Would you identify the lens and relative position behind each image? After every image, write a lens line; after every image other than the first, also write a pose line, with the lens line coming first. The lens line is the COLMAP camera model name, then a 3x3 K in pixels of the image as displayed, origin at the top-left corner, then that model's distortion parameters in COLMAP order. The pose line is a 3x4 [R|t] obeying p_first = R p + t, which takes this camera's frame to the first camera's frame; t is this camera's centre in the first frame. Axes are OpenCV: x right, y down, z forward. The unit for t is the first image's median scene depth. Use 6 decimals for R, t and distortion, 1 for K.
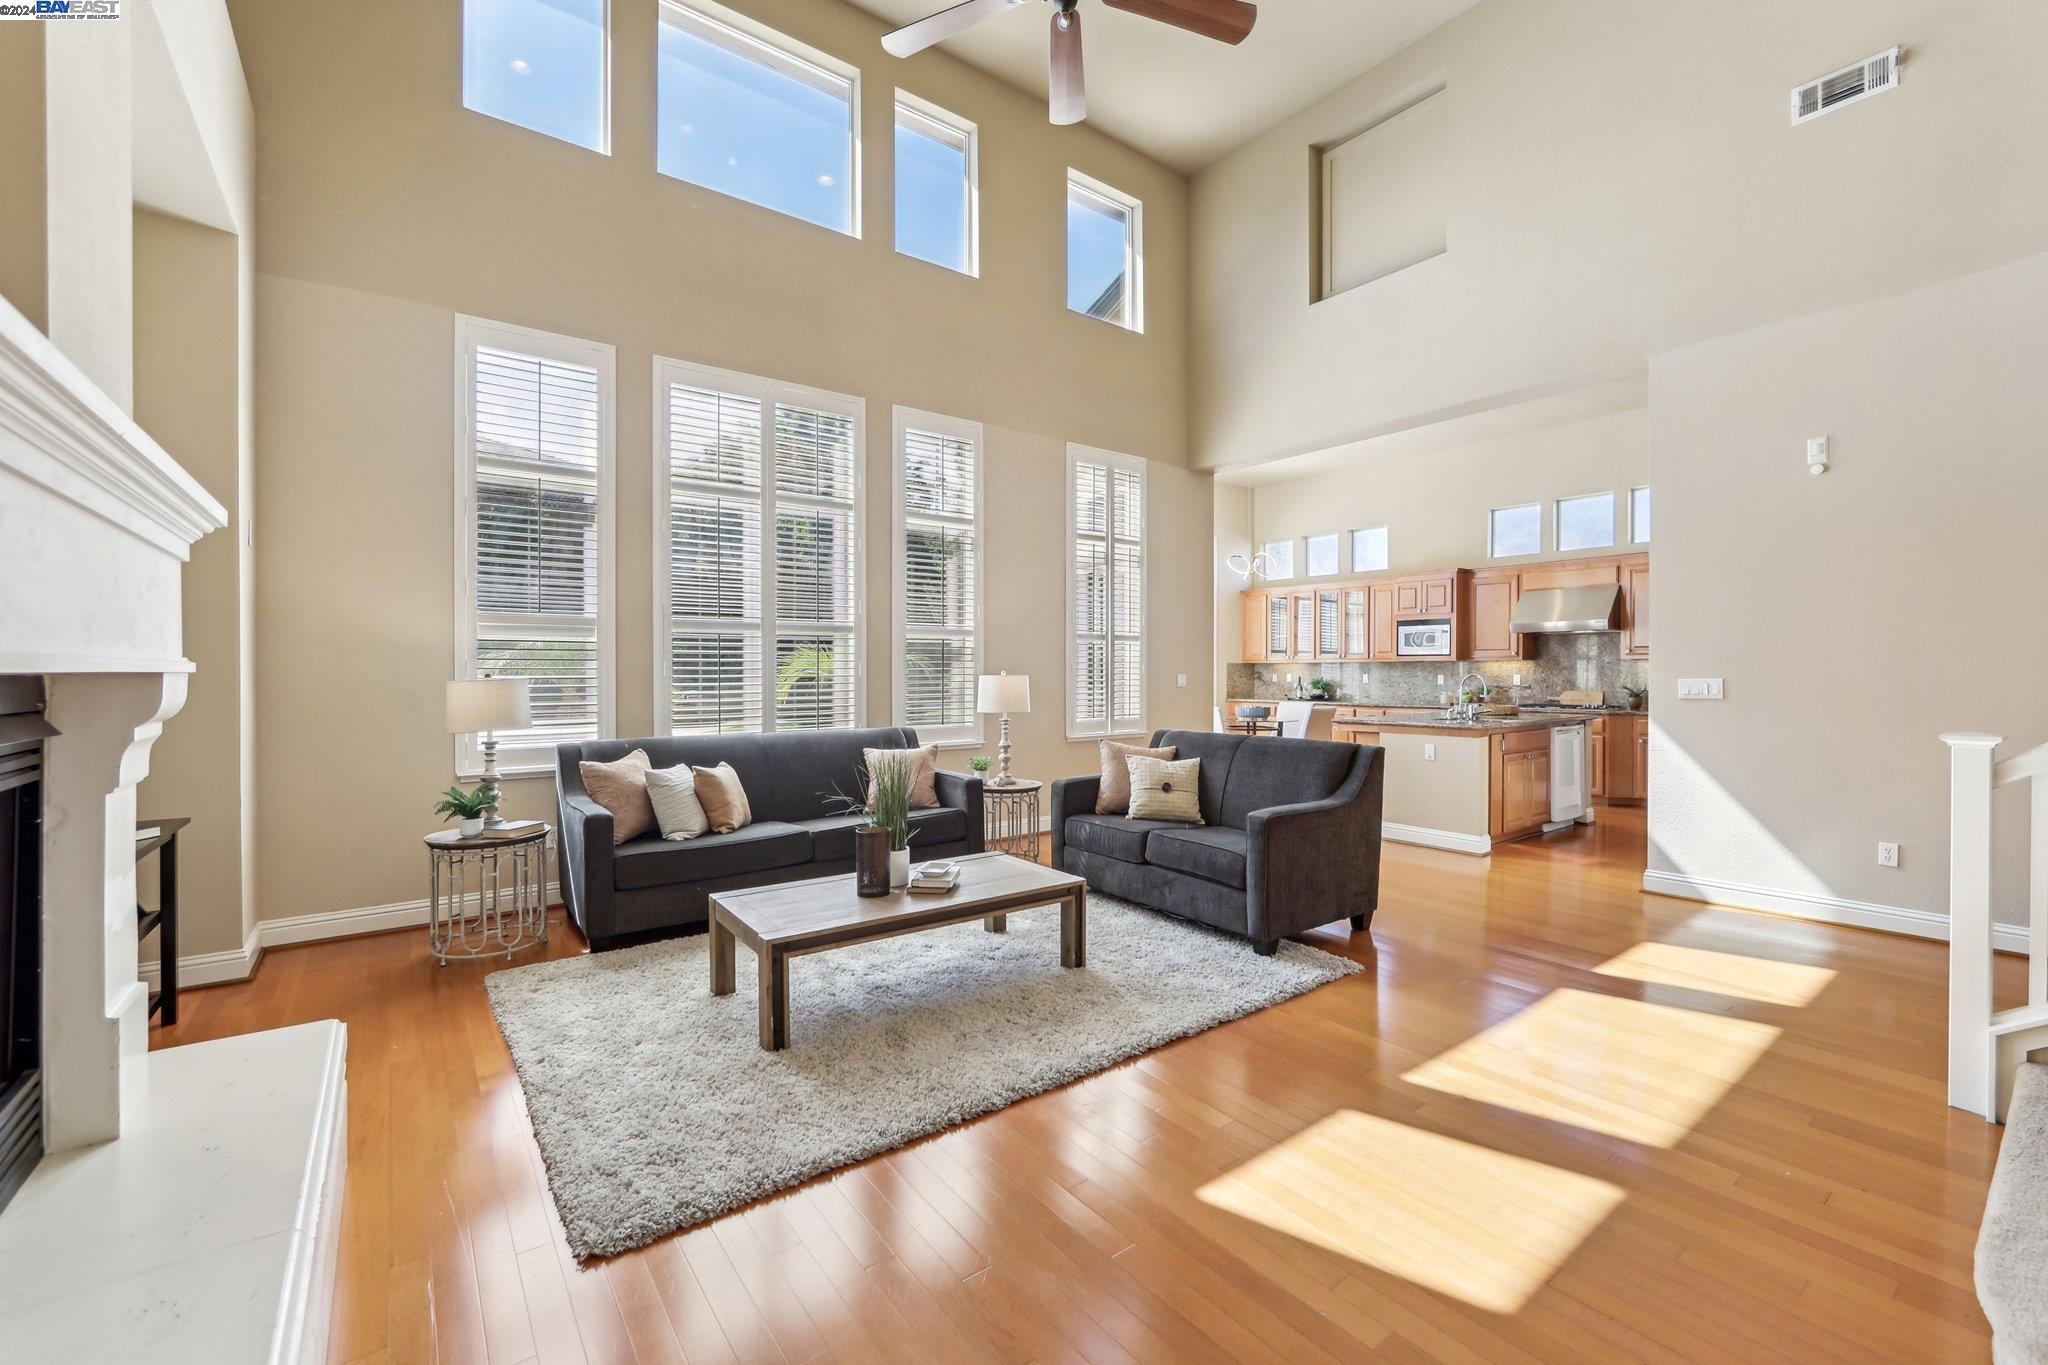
lens RADIAL K [[838.7, 0, 1023.1], [0, 838.7, 675.5], [0, 0, 1]] dist [-0.002656, 0.000117]
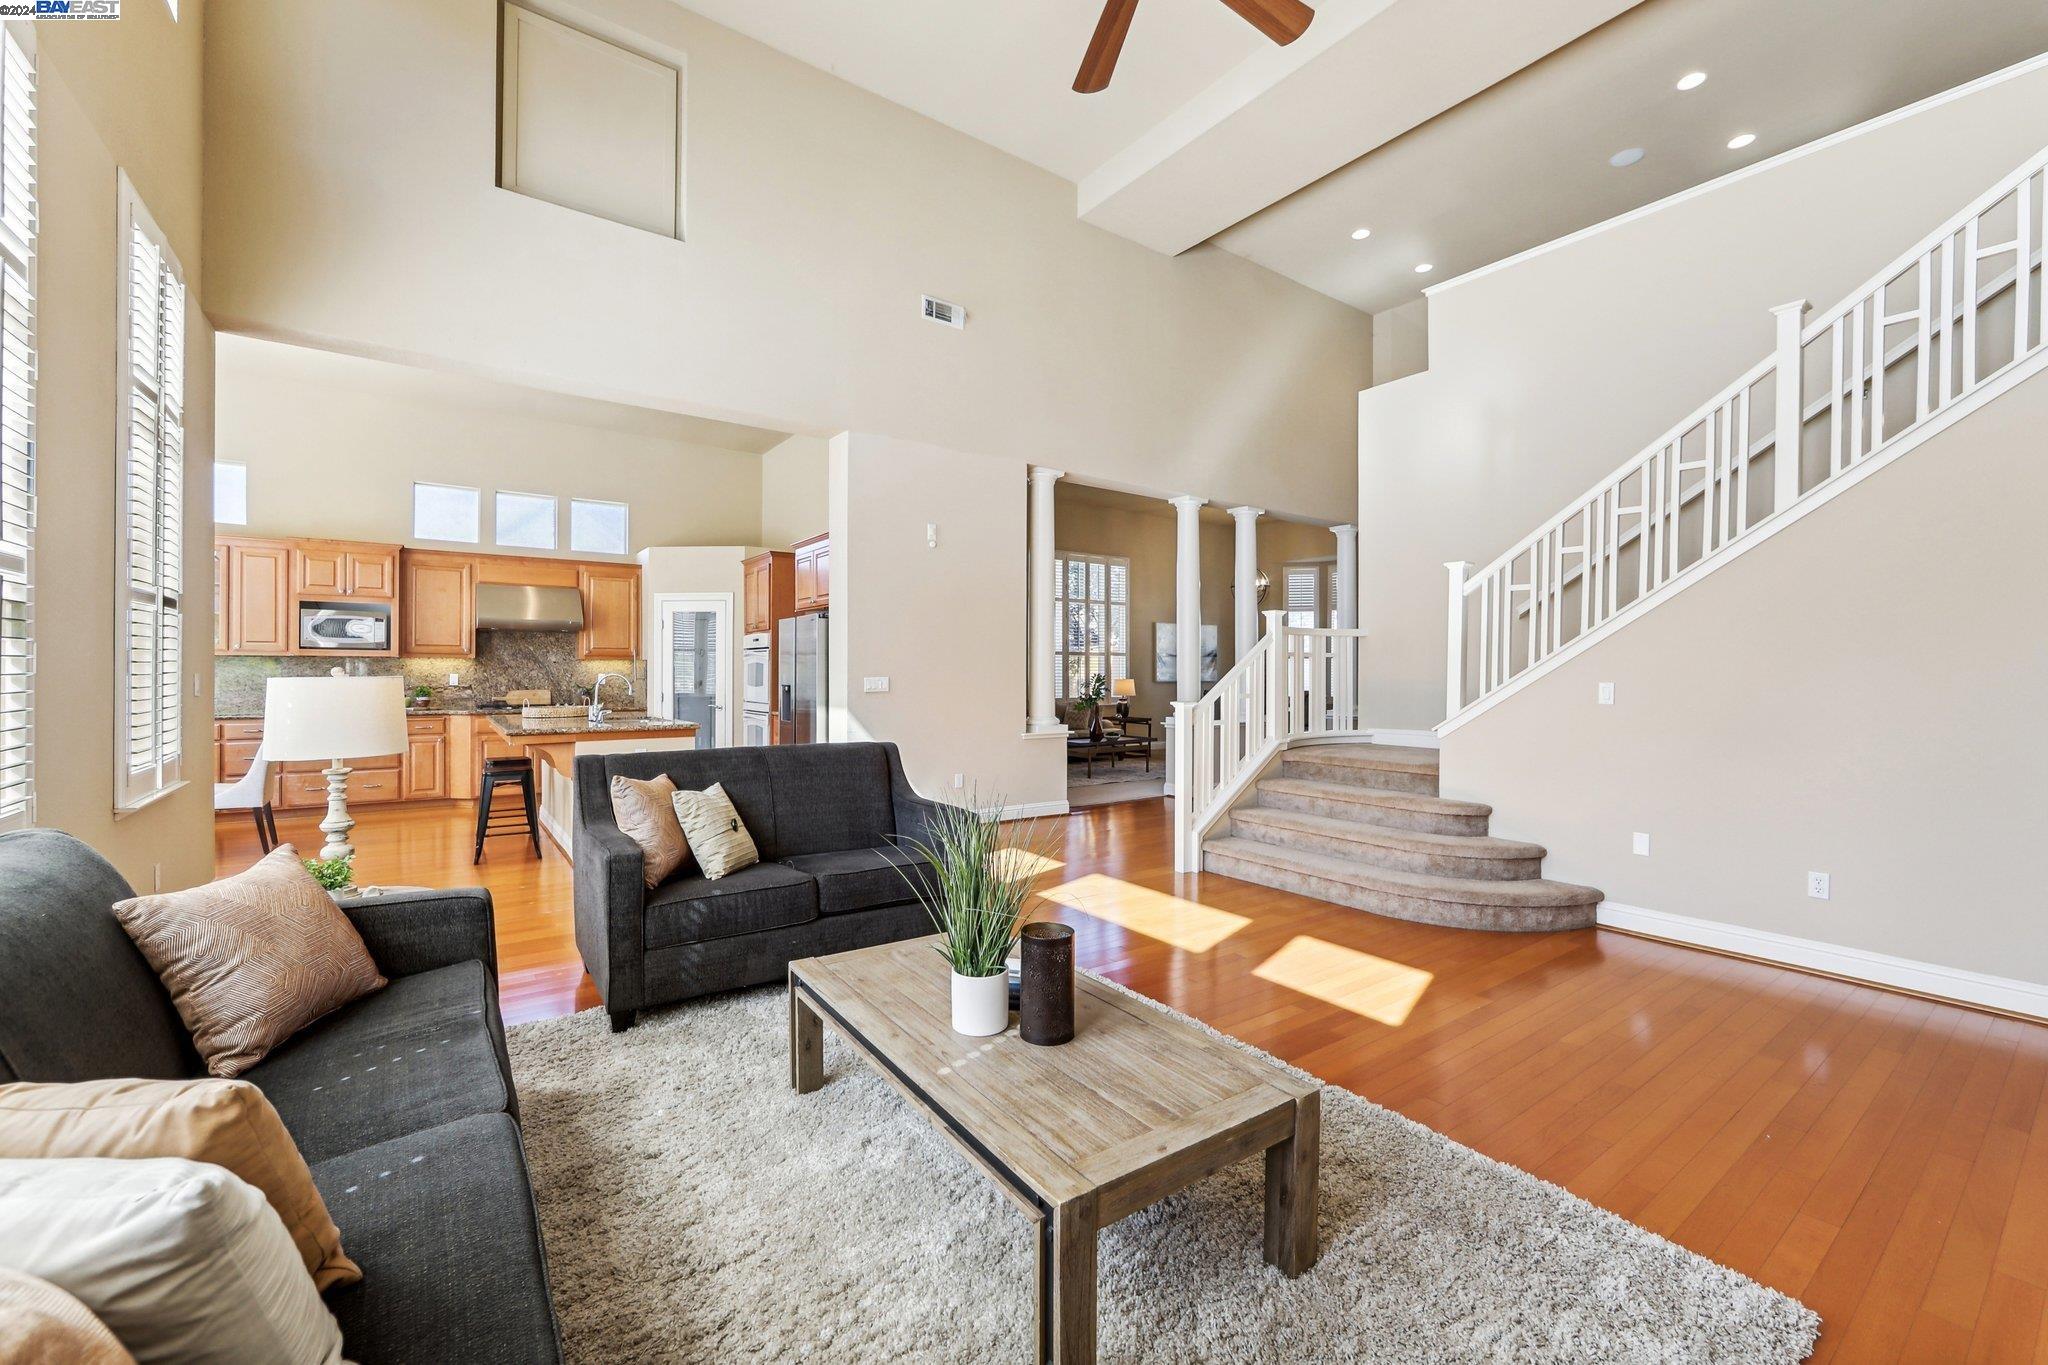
lens RADIAL K [[838.7, 0, 1023.1], [0, 838.7, 675.5], [0, 0, 1]] dist [-0.002656, 0.000117]
pose [[0.027579, -0.002513, 0.999616, -0.480251], [-0.000180, 0.999997, 0.002519, -0.002534], [-0.999620, -0.000249, 0.027578, 0.601206]]
